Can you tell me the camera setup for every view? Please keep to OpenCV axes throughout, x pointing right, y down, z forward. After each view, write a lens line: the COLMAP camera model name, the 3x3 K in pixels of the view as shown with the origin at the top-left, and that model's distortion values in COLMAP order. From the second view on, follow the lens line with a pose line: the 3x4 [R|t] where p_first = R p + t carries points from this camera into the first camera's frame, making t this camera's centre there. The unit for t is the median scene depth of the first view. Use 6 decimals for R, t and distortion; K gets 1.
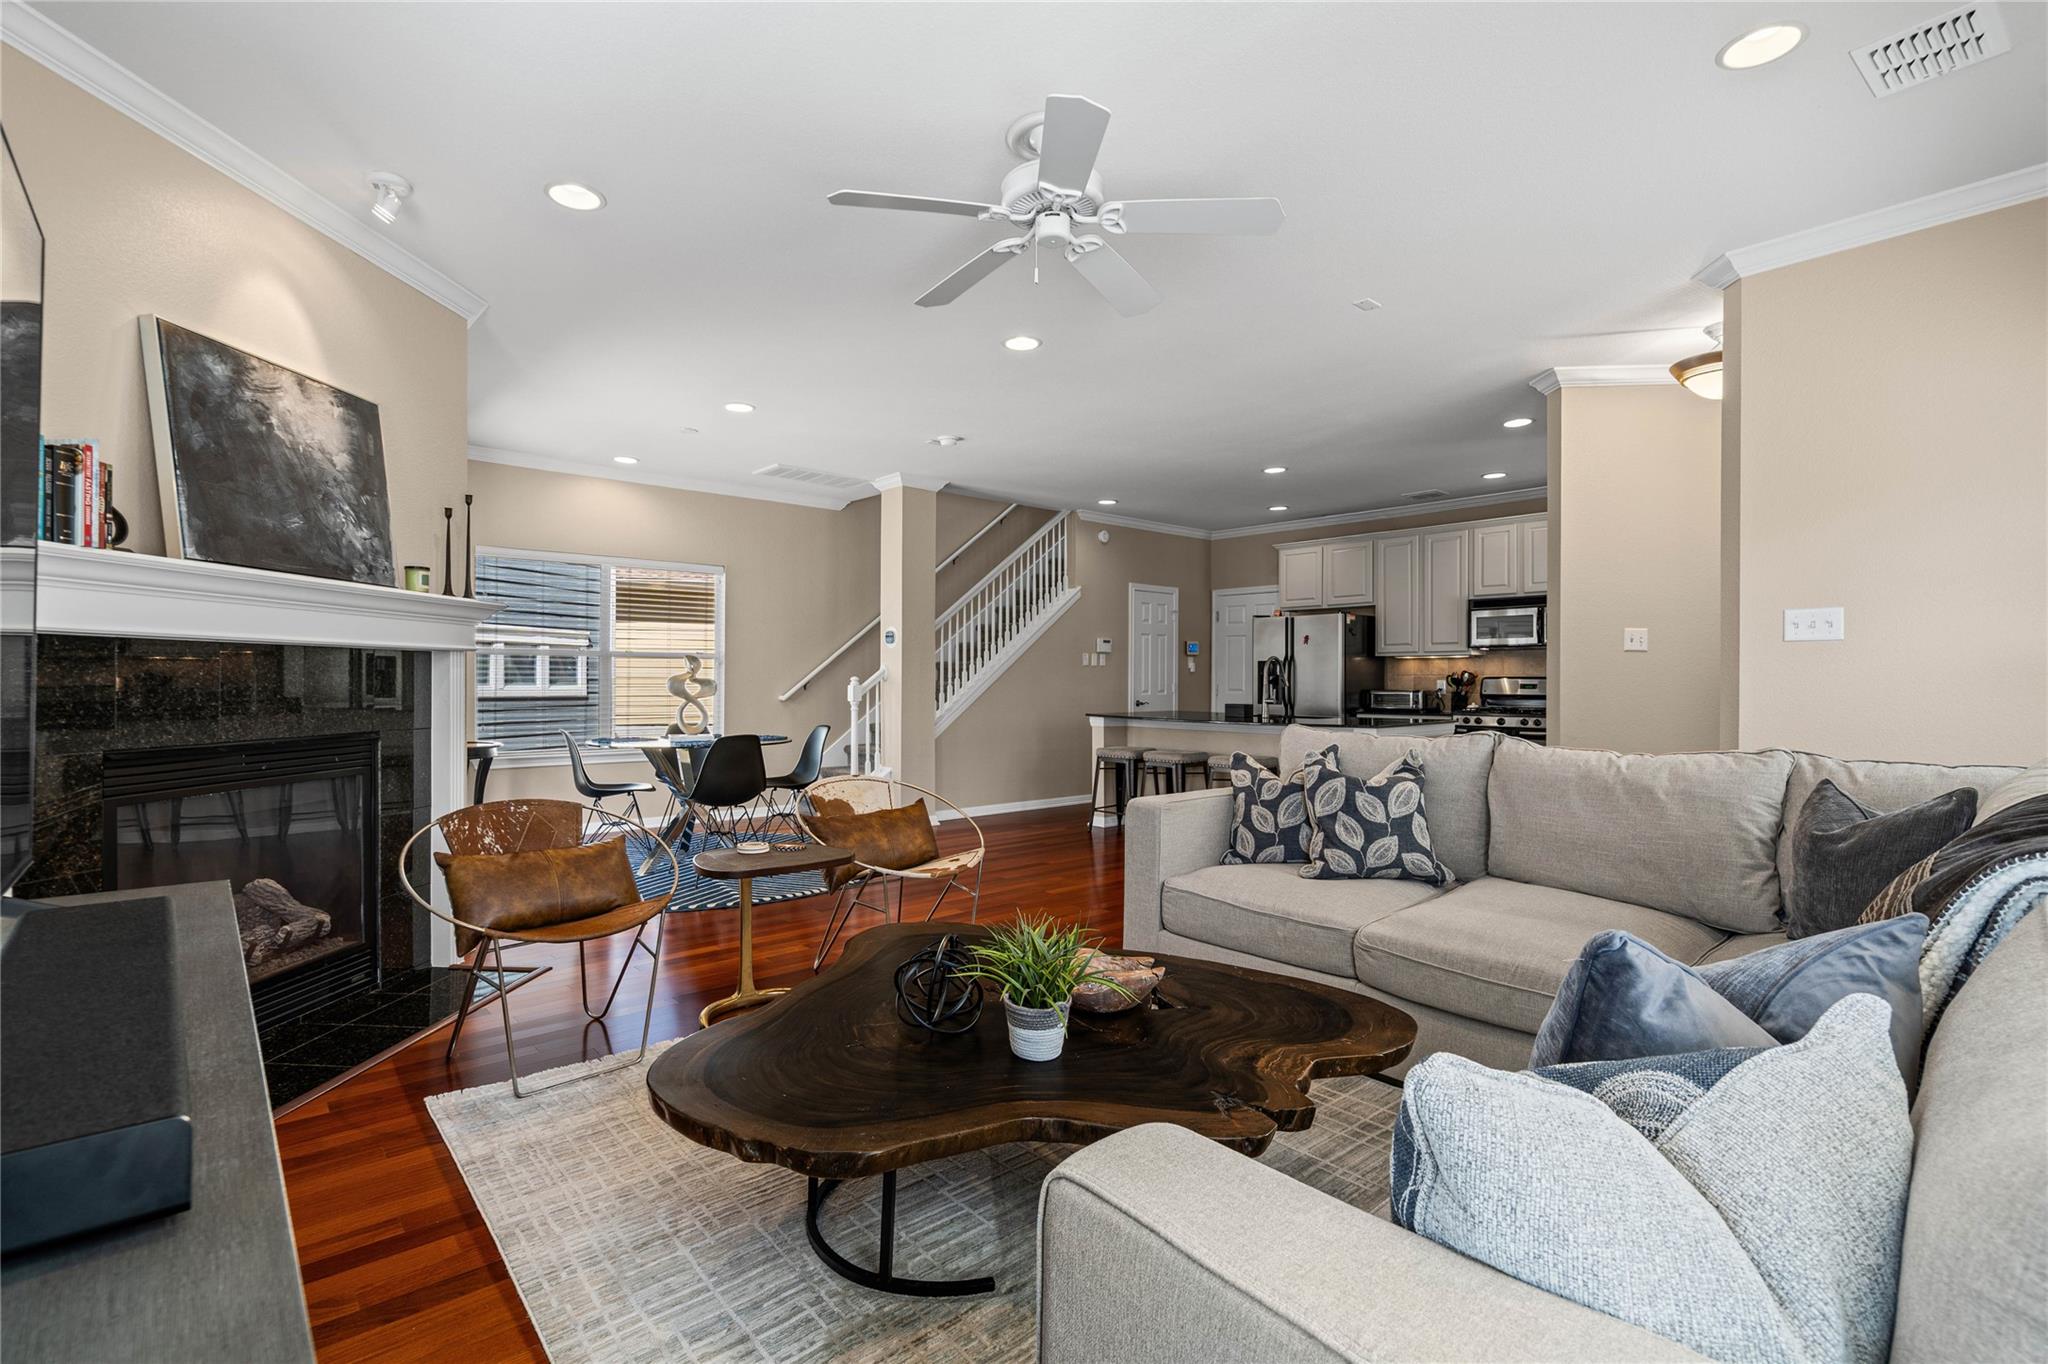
lens RADIAL K [[935.3, 0, 1024.0], [0, 935.3, 682.0], [0, 0, 1]] dist [0.003751, 0.000348]
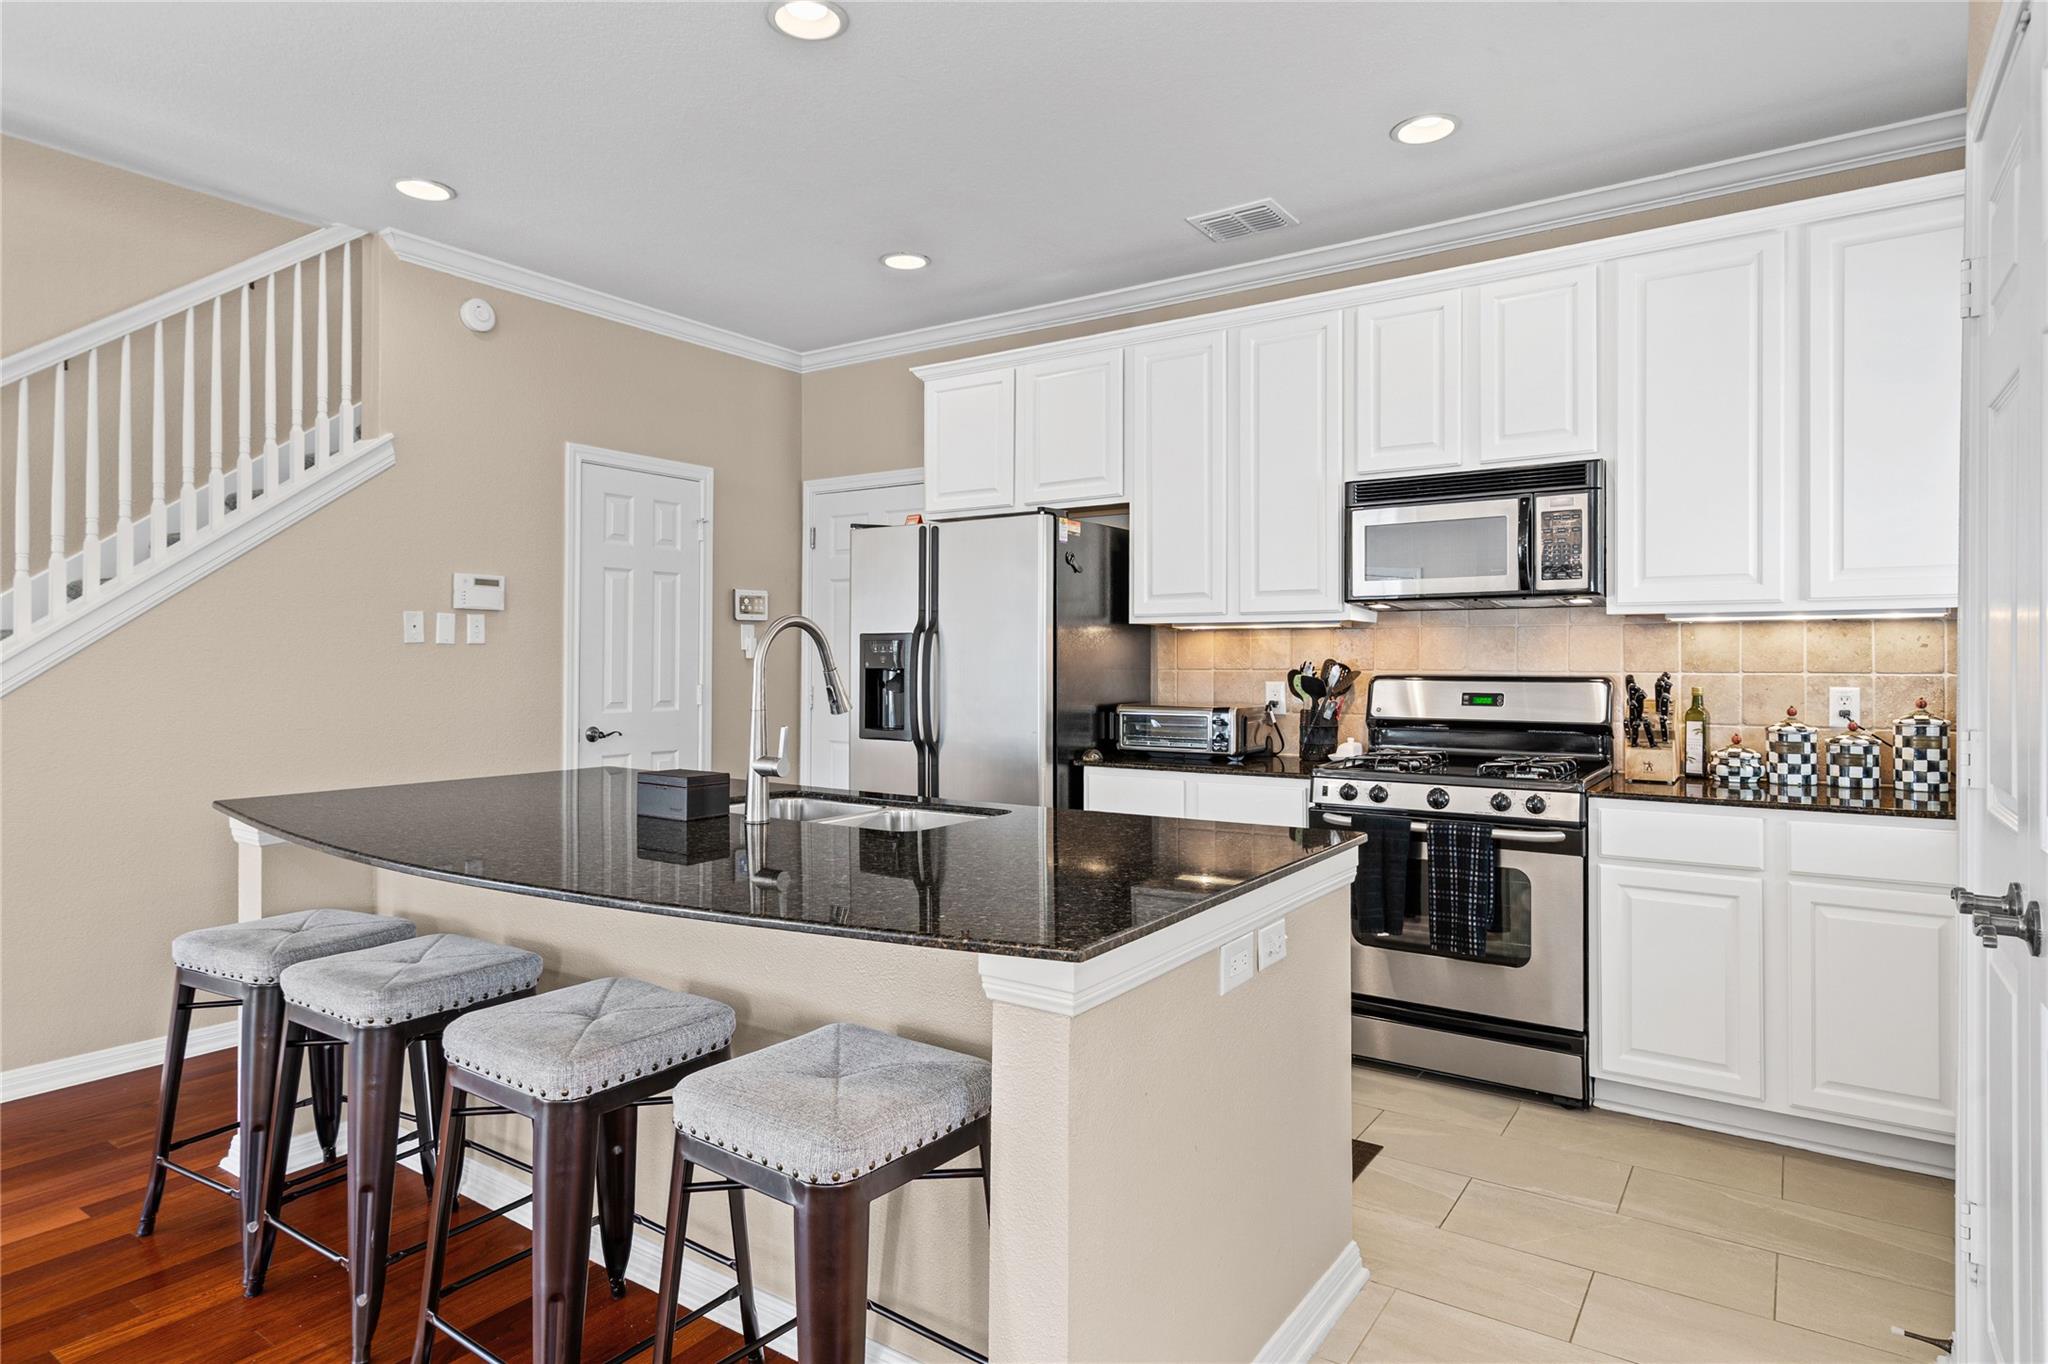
lens RADIAL K [[1134.8, 0, 1026.3], [0, 1134.8, 657.9], [0, 0, 1]] dist [0.005095, 0.000403]
pose [[0.968717, 0.000928, 0.248166, 0.205751], [0.000009, 0.999993, -0.003775, -0.010506], [-0.248168, 0.003659, 0.968710, 0.520795]]
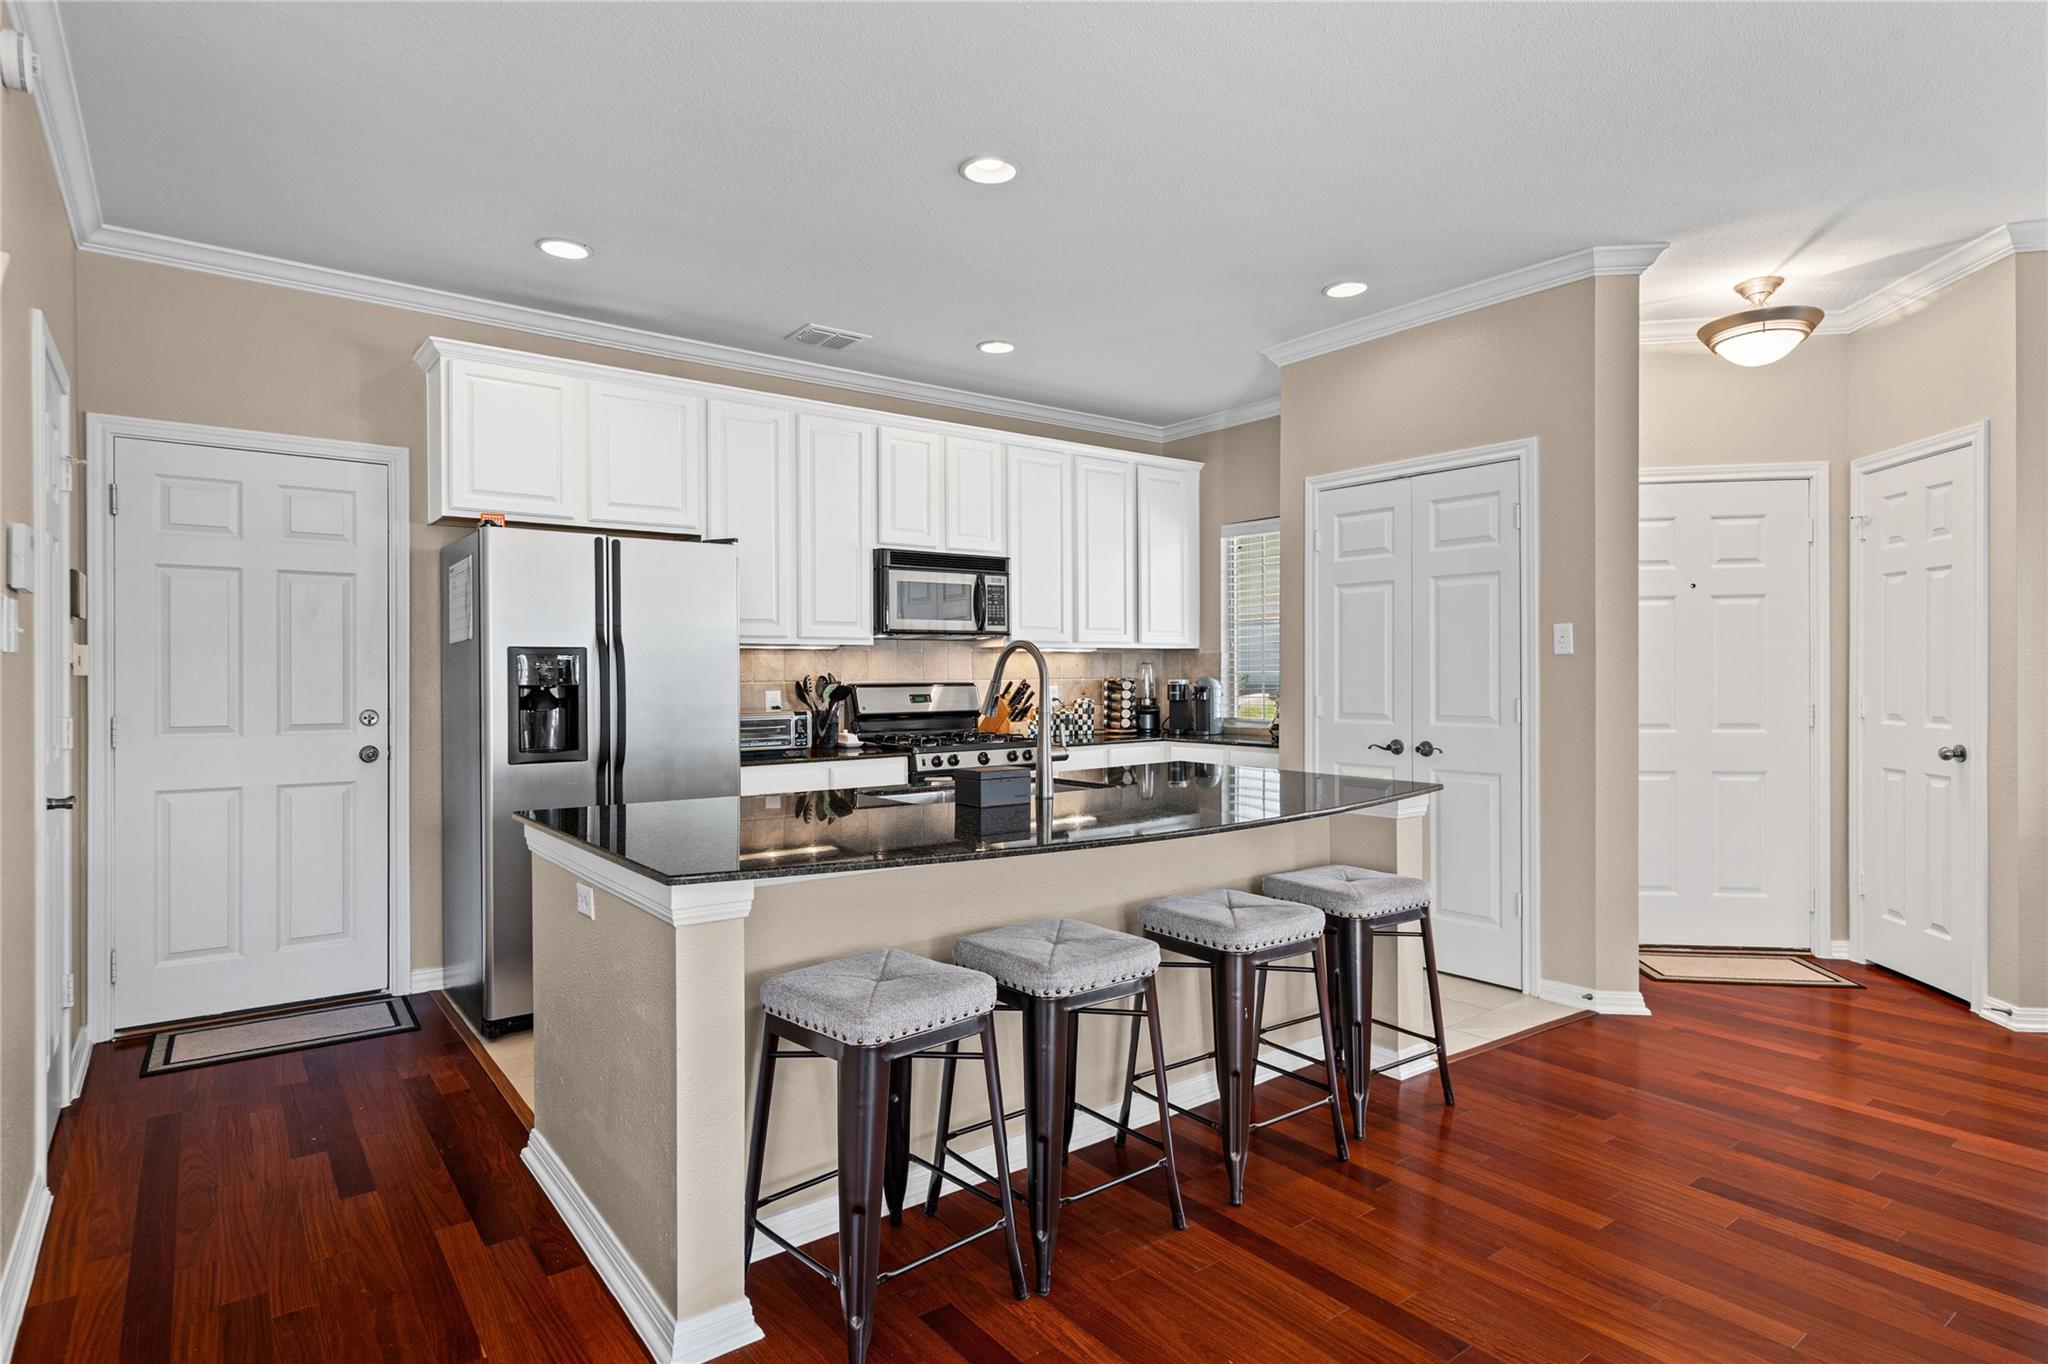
lens RADIAL K [[1082.7, 0, 1024.0], [0, 1082.7, 682.0], [0, 0, 1]] dist [-0.000987, 0.000708]
pose [[0.066698, -0.010257, 0.997720, -0.160894], [0.005698, 0.999935, 0.009898, -0.012060], [-0.997757, 0.005025, 0.066752, 0.801670]]
